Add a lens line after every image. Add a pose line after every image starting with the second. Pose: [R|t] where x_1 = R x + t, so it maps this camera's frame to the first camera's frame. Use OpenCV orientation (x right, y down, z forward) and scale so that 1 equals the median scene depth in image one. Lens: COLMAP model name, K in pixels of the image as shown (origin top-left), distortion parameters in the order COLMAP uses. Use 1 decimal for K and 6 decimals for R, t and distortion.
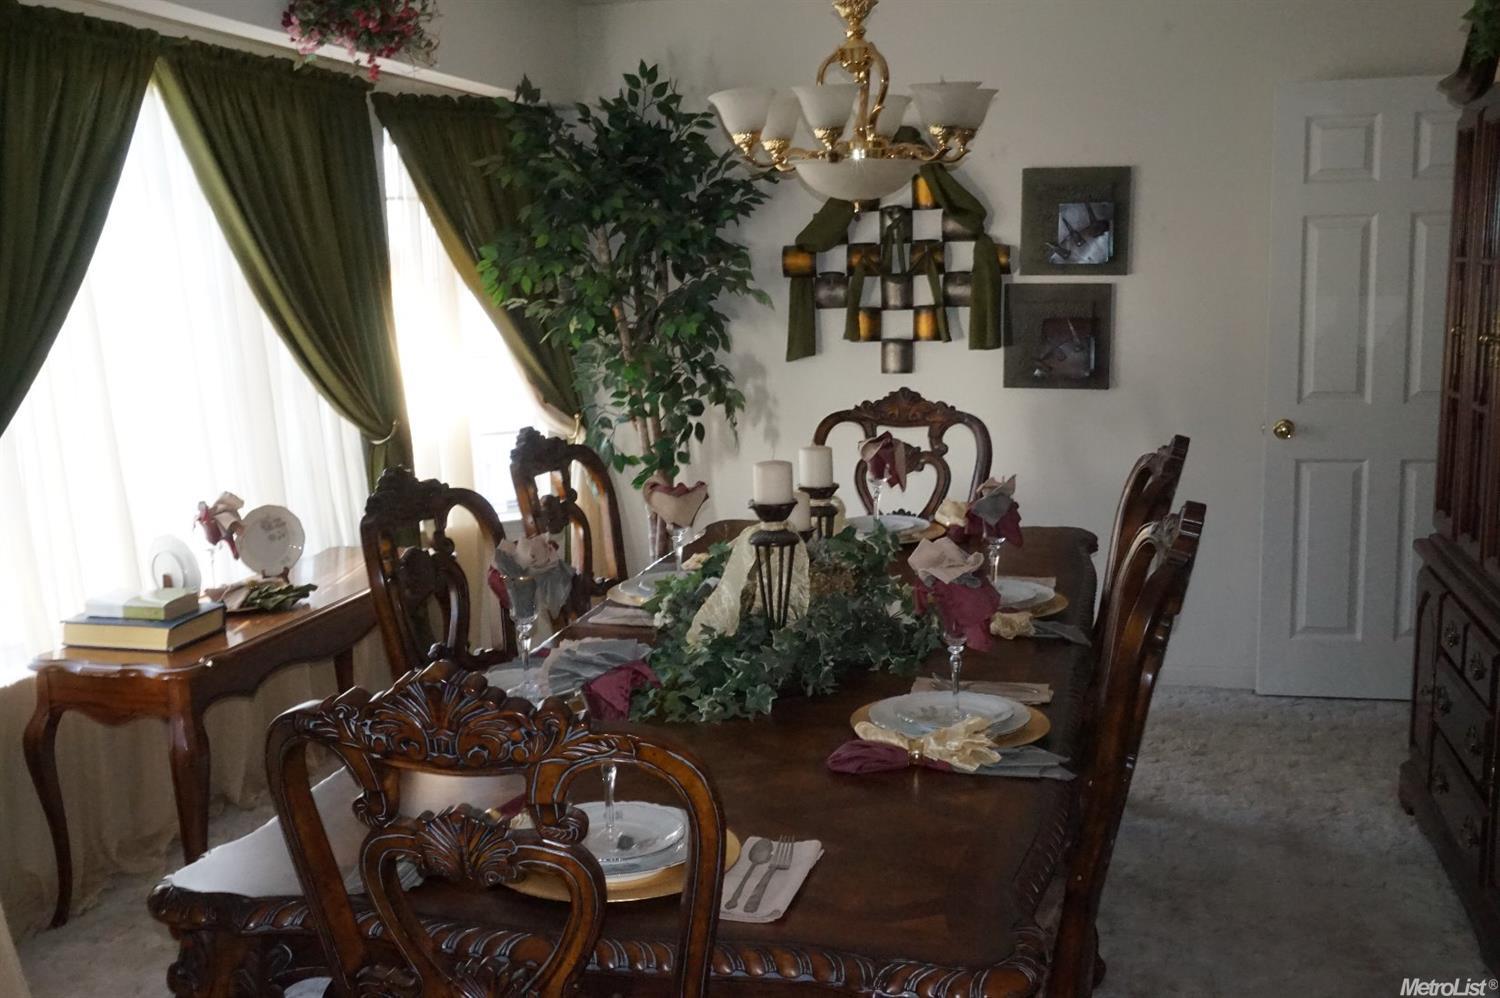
lens RADIAL K [[1532.4, 0, 745.7], [0, 1532.4, 500.0], [0, 0, 1]] dist [0.008555, 0.000000]
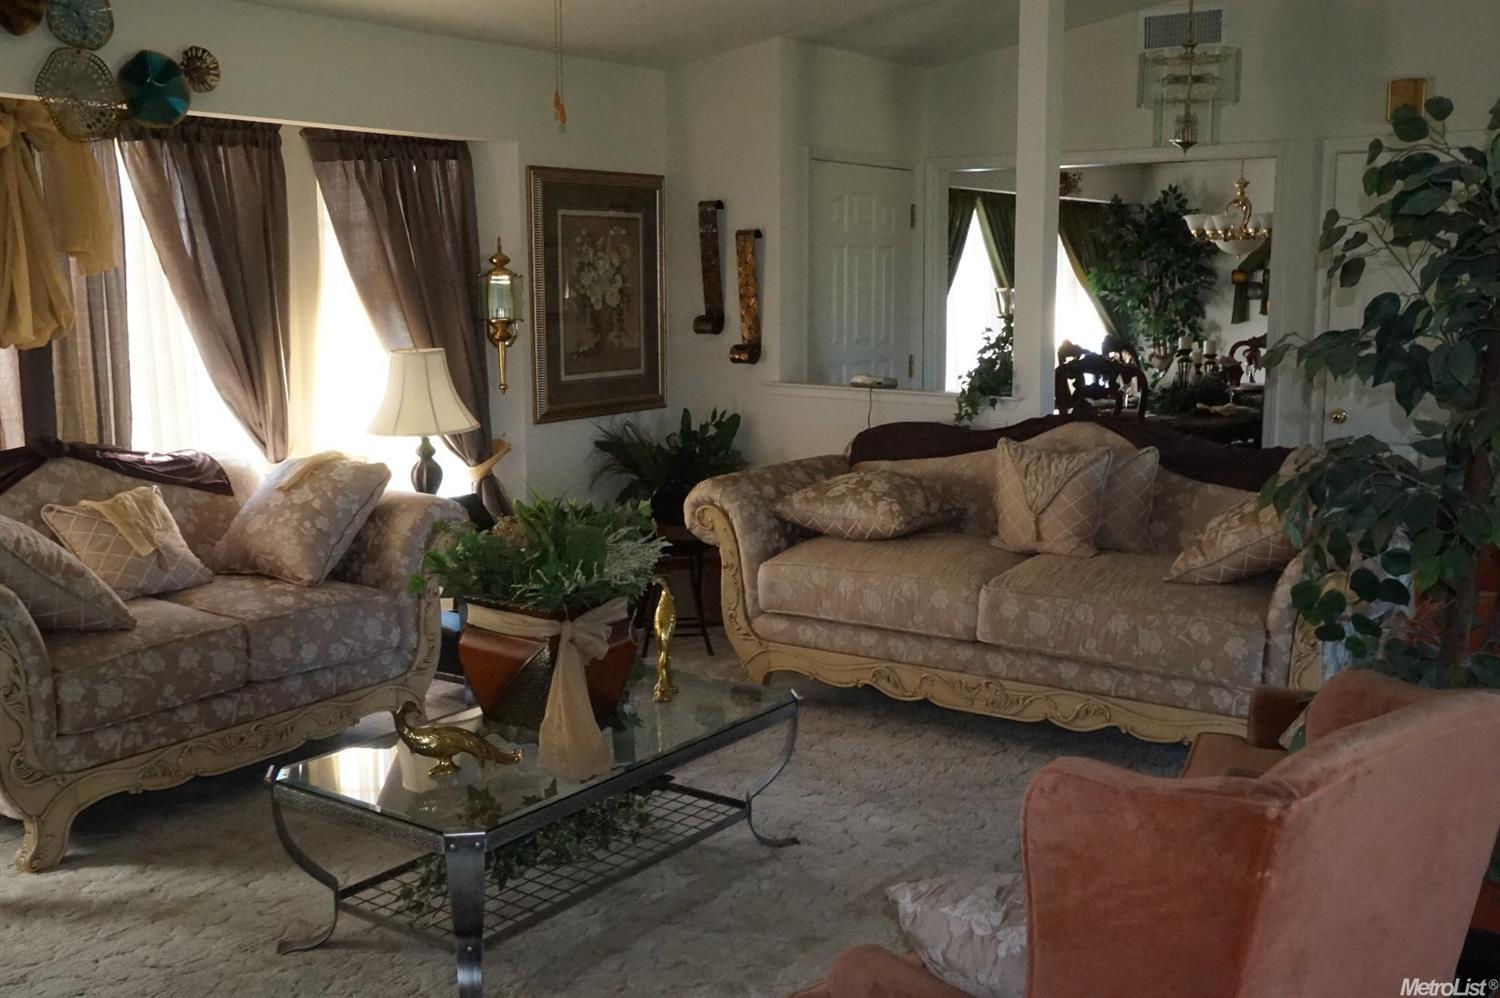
lens RADIAL K [[1469.2, 0, 748.6], [0, 1469.2, 494.4], [0, 0, 1]] dist [-0.017694, 0.000000]
pose [[0.930996, 0.071019, -0.358053, 0.152600], [-0.072377, 0.997331, 0.009628, 0.178645], [0.357781, 0.016951, 0.933651, -1.161366]]
